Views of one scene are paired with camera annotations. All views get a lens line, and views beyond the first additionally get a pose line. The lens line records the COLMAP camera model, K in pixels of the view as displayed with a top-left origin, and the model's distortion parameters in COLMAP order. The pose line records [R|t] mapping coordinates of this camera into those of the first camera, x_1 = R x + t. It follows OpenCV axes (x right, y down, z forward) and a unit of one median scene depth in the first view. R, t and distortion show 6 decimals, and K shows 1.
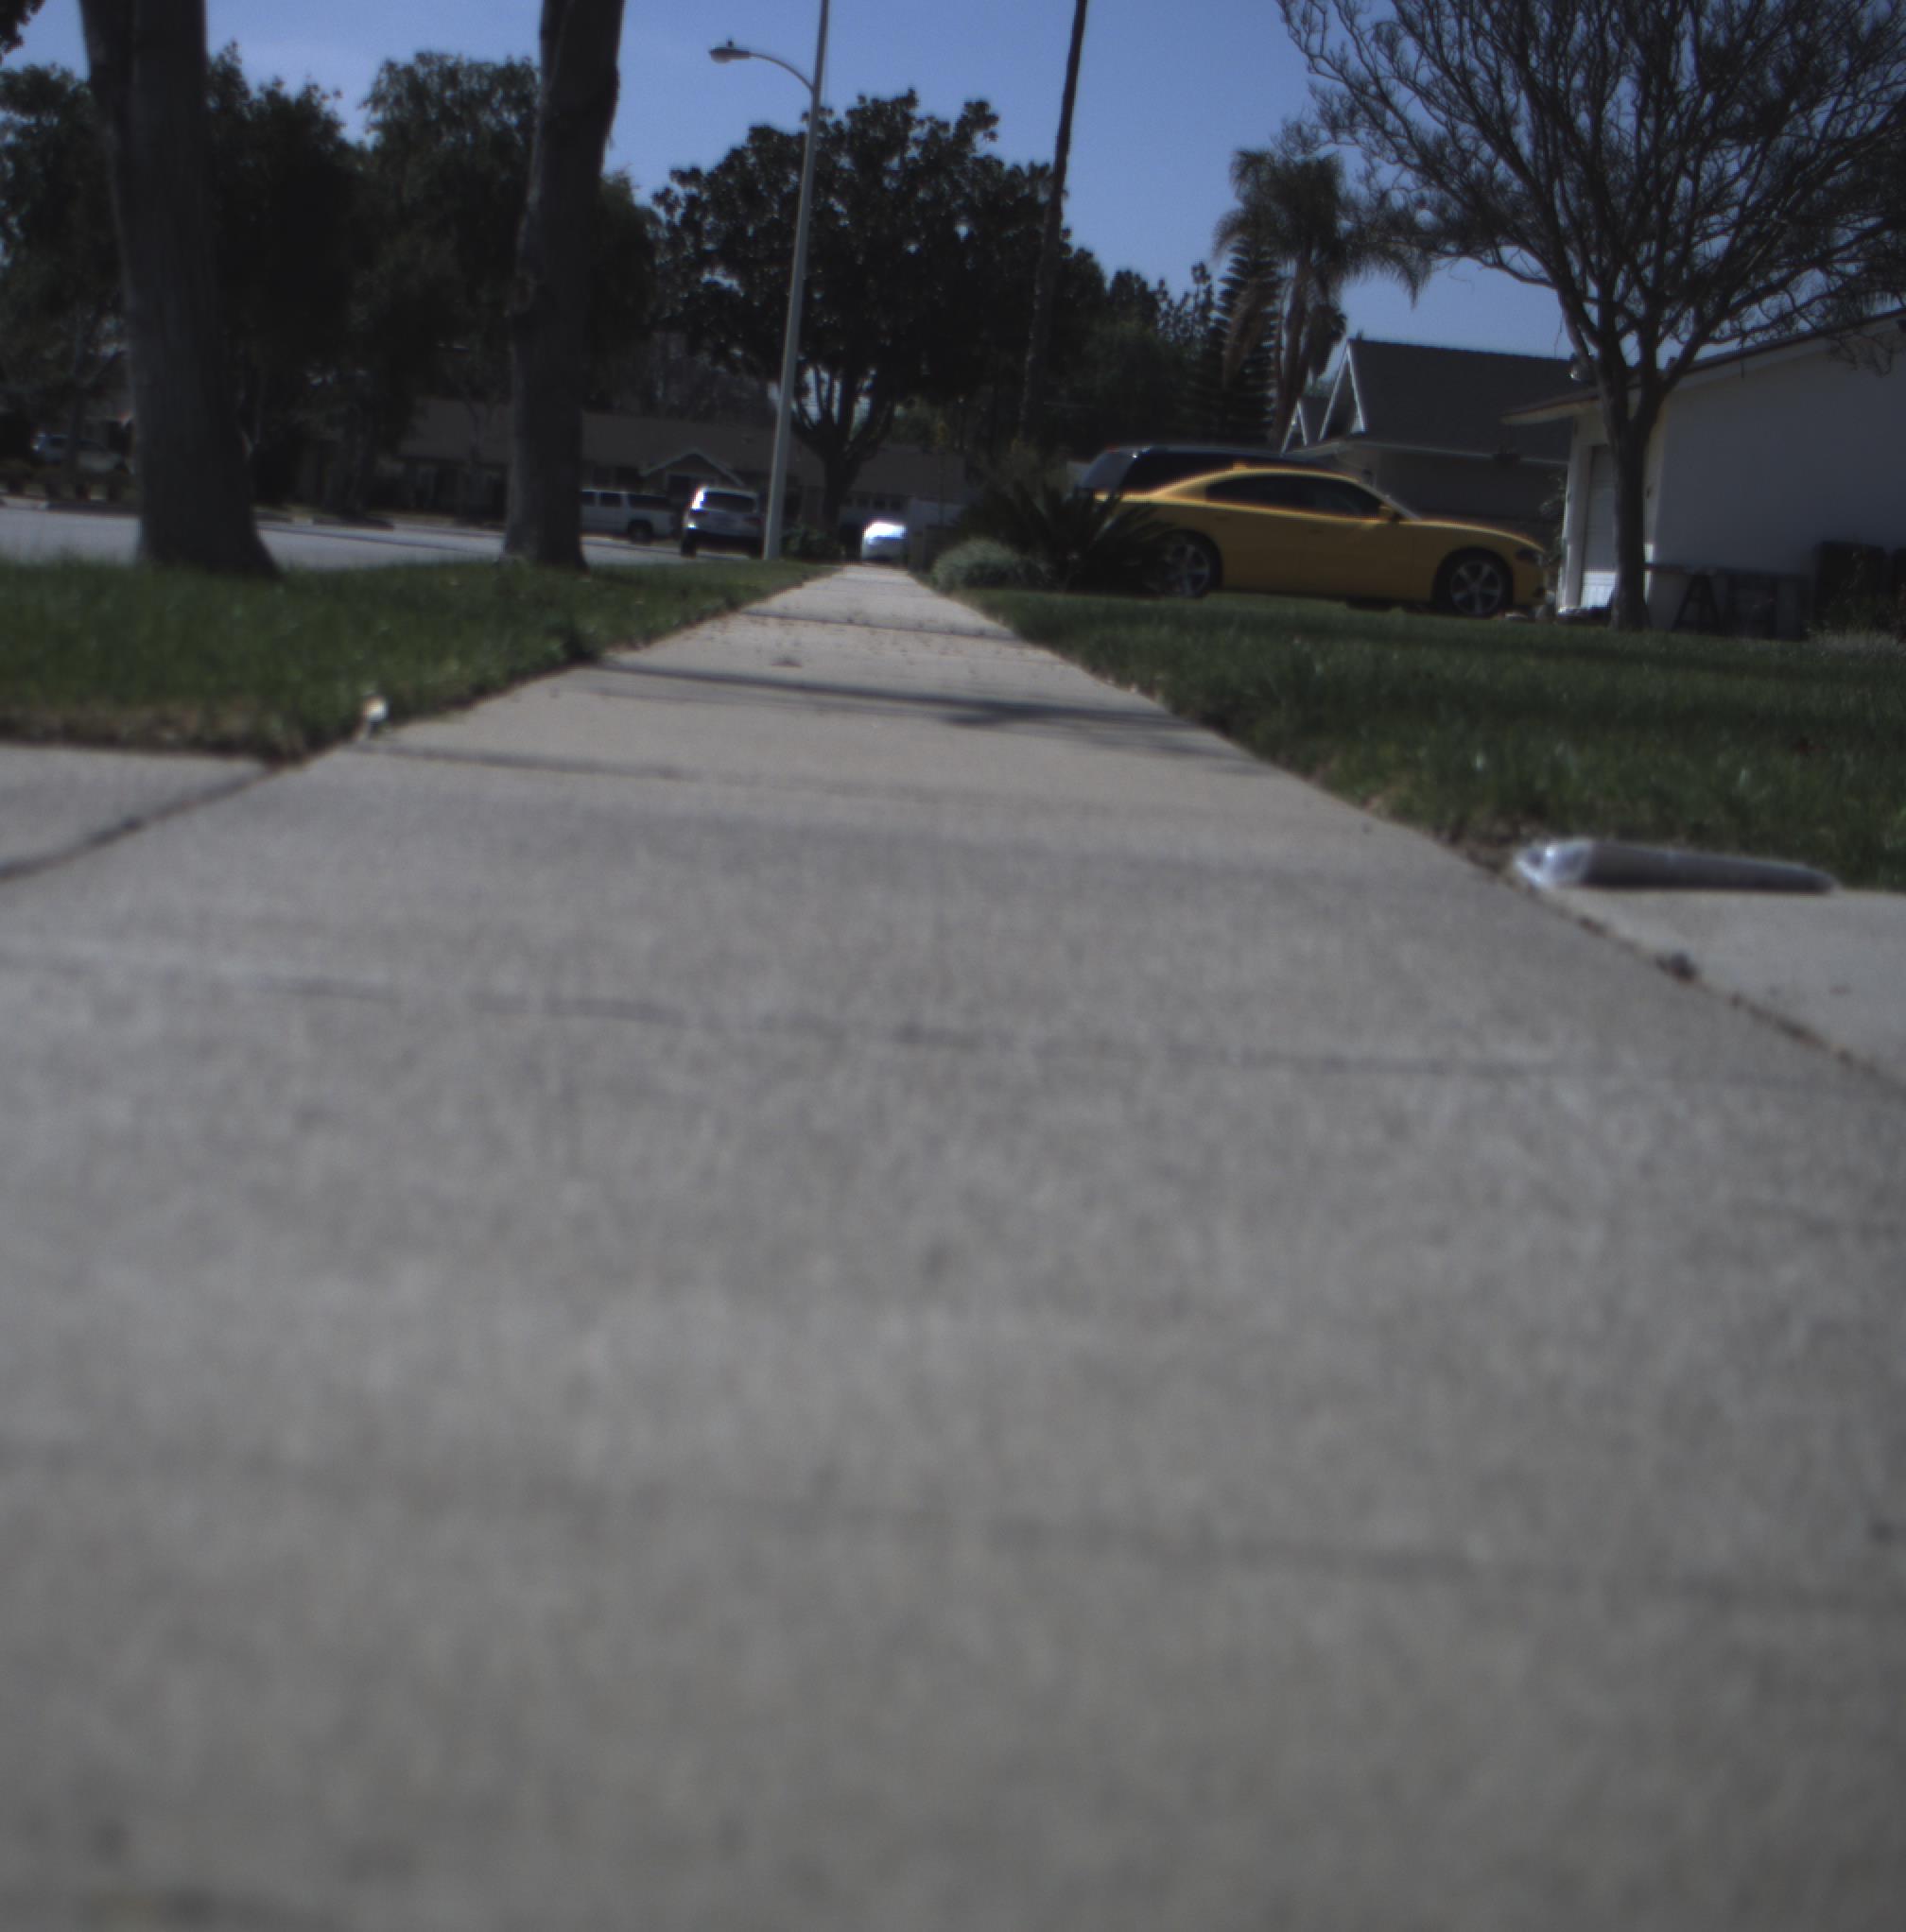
lens RADIAL K [[4954.2, 0, 955.1], [0, 4954.2, 965.7], [0, 0, 1]] dist [-0.084521, 0.550118]
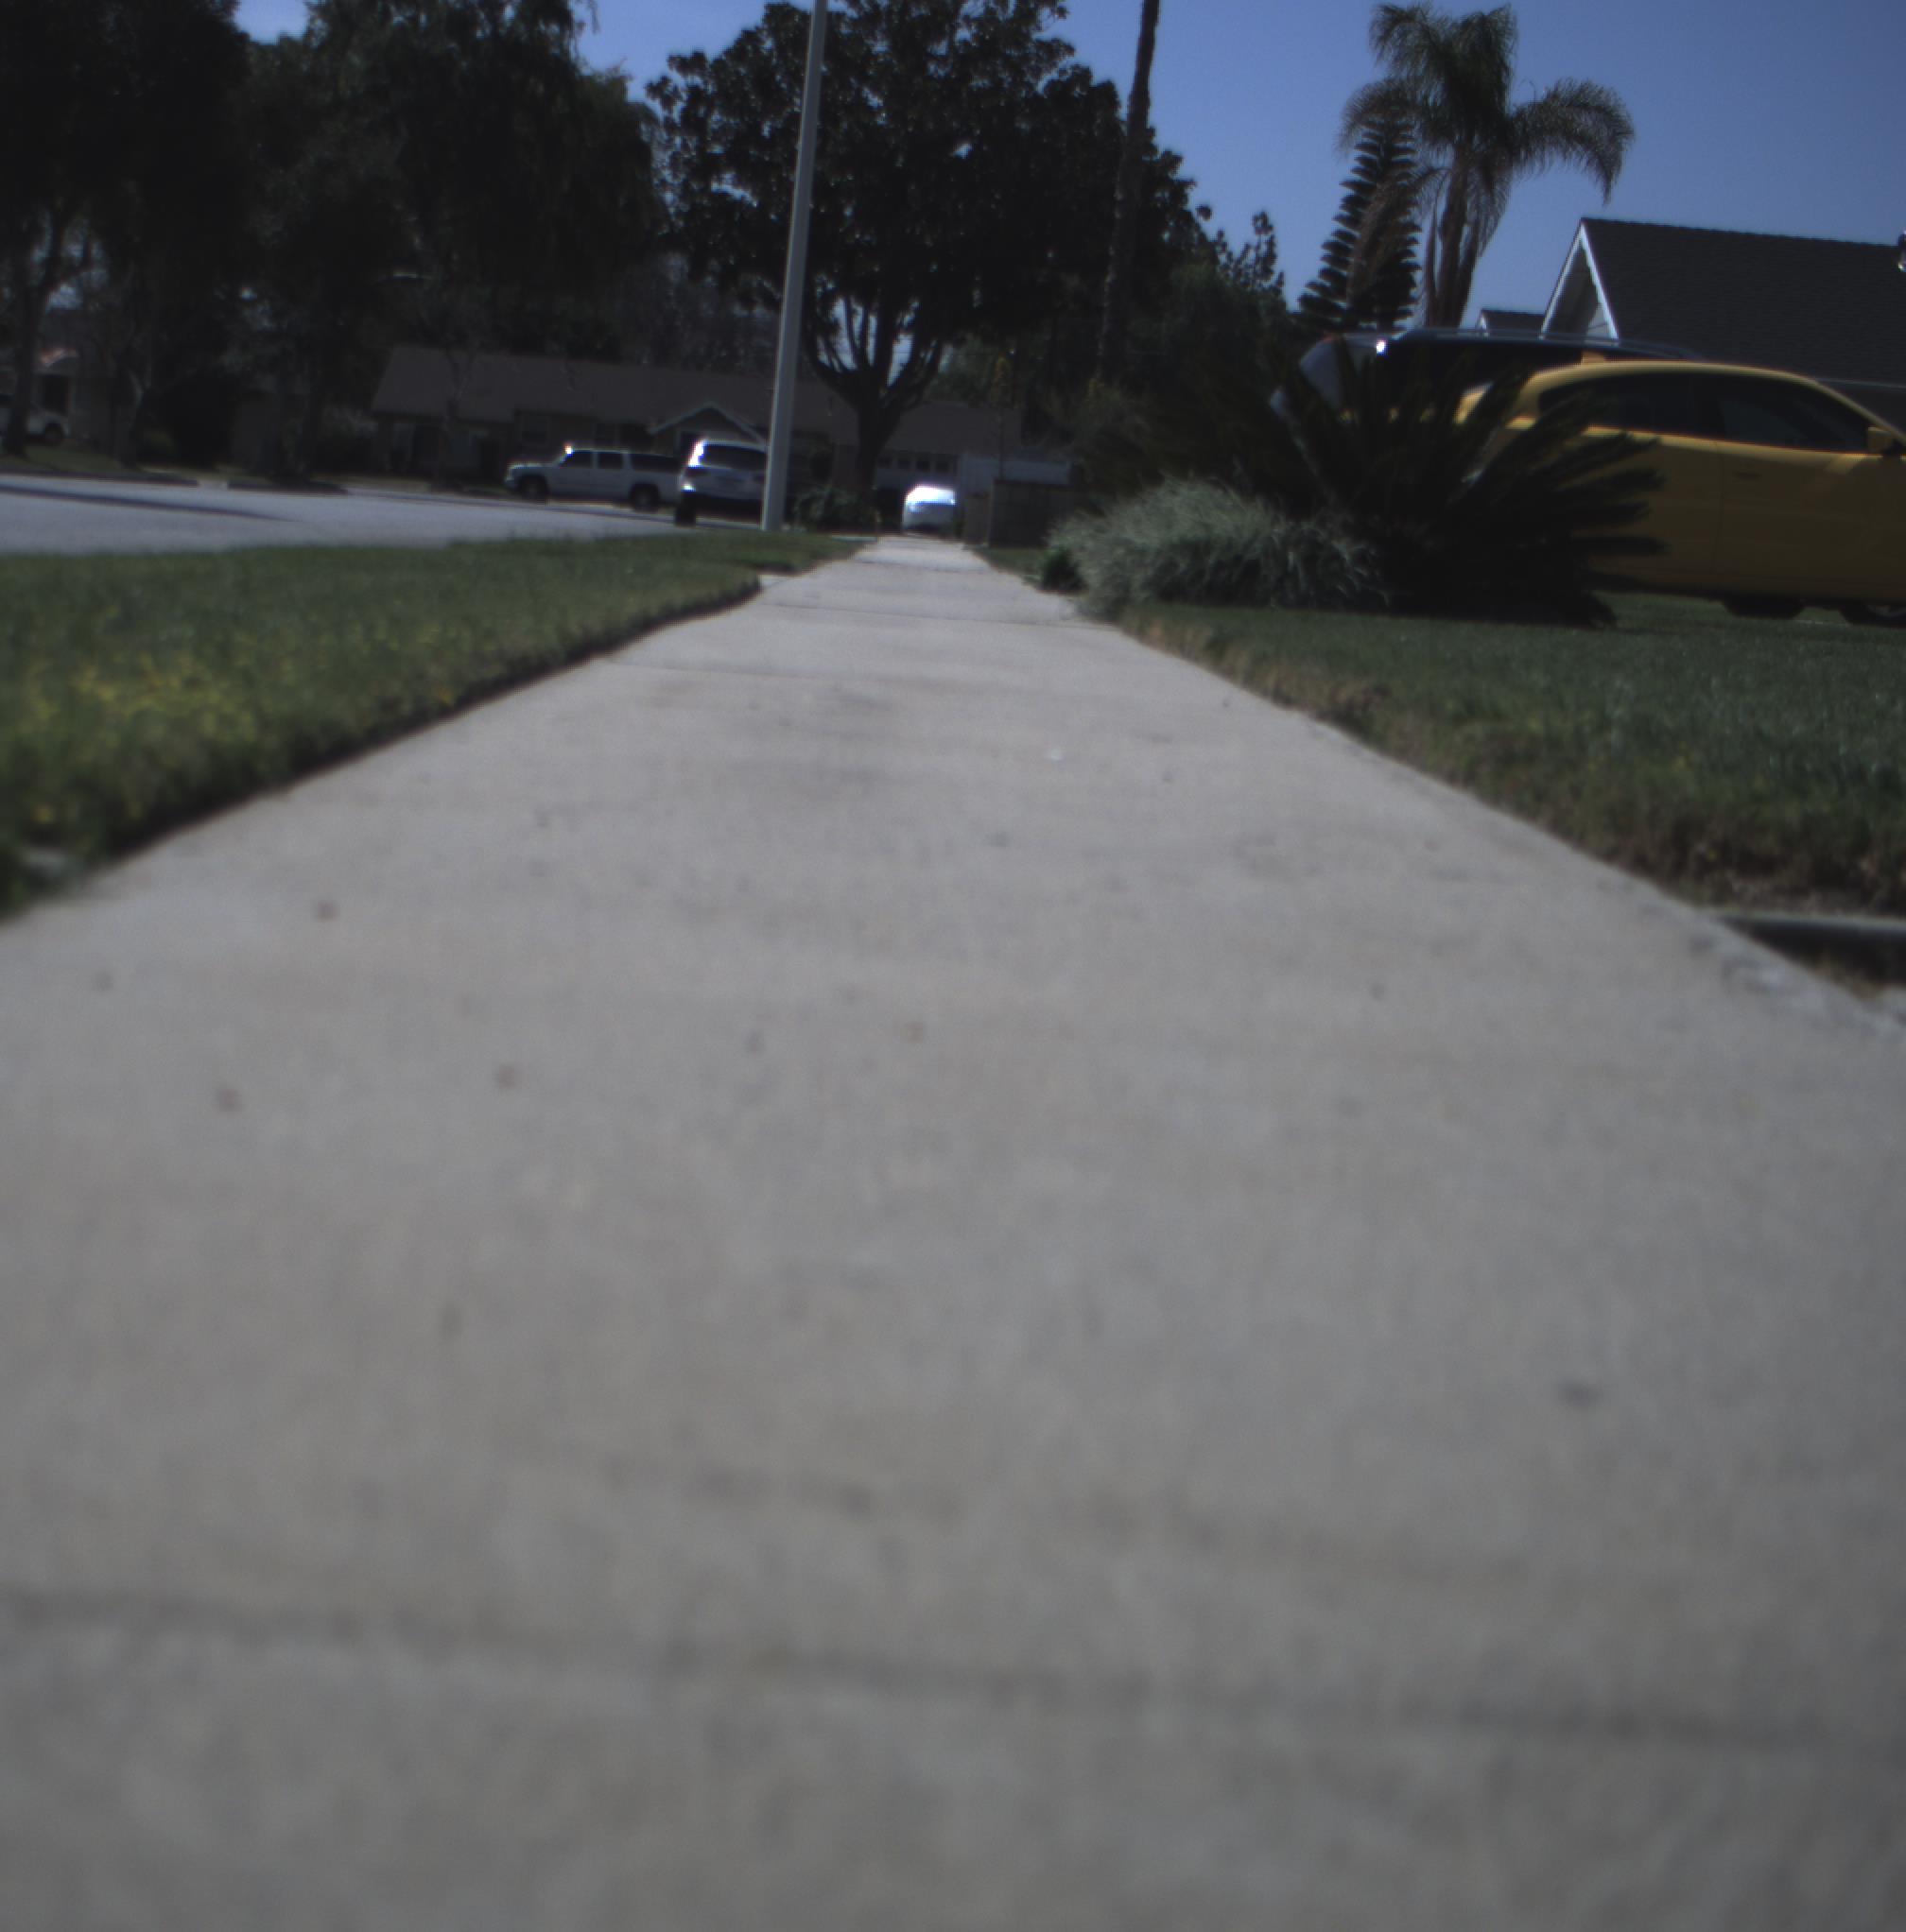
lens RADIAL K [[4975.1, 0, 948.9], [0, 4975.1, 962.3], [0, 0, 1]] dist [-0.141303, 1.383328]
pose [[0.999947, -0.002648, -0.009948, -0.003211], [0.002700, 0.999983, 0.005263, -0.014609], [0.009934, -0.005289, 0.999937, 0.177000]]
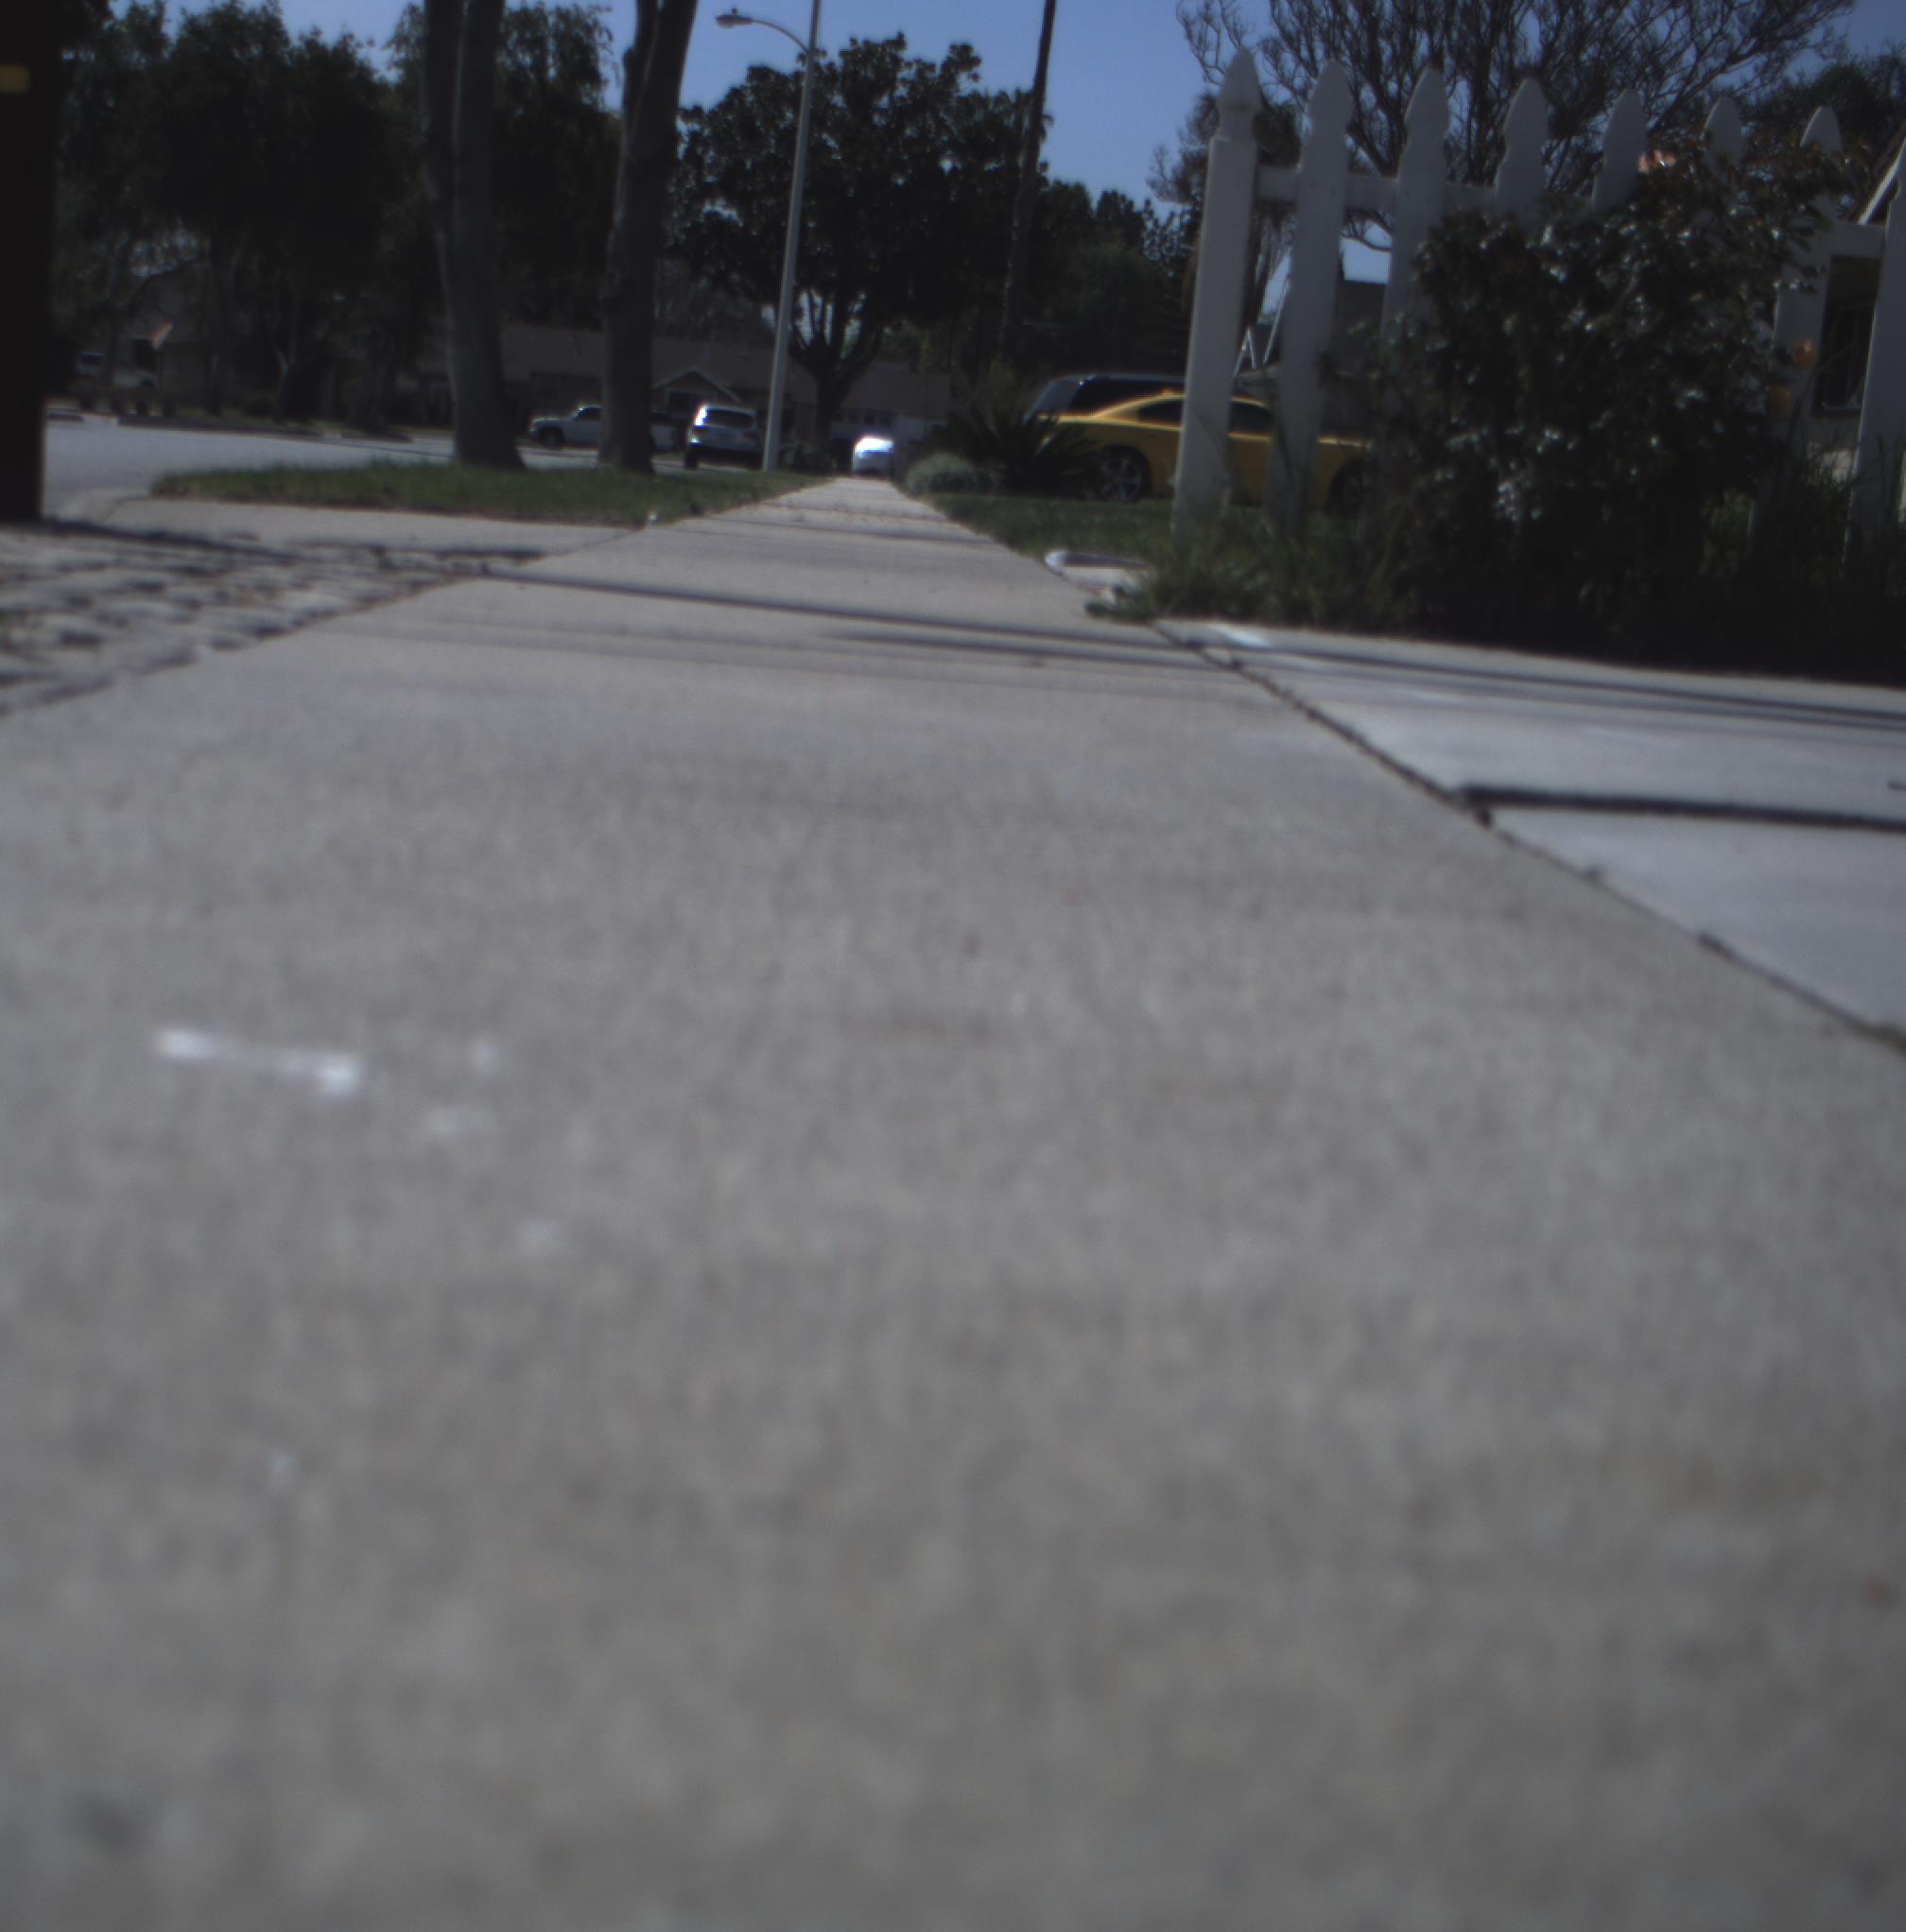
lens RADIAL K [[4947.9, 0, 928.1], [0, 4947.9, 966.4], [0, 0, 1]] dist [-0.096354, 0.866535]
pose [[0.999990, 0.002751, -0.003645, 0.001855], [-0.002687, 0.999844, 0.017469, 0.006265], [0.003692, -0.017459, 0.999841, -0.072640]]
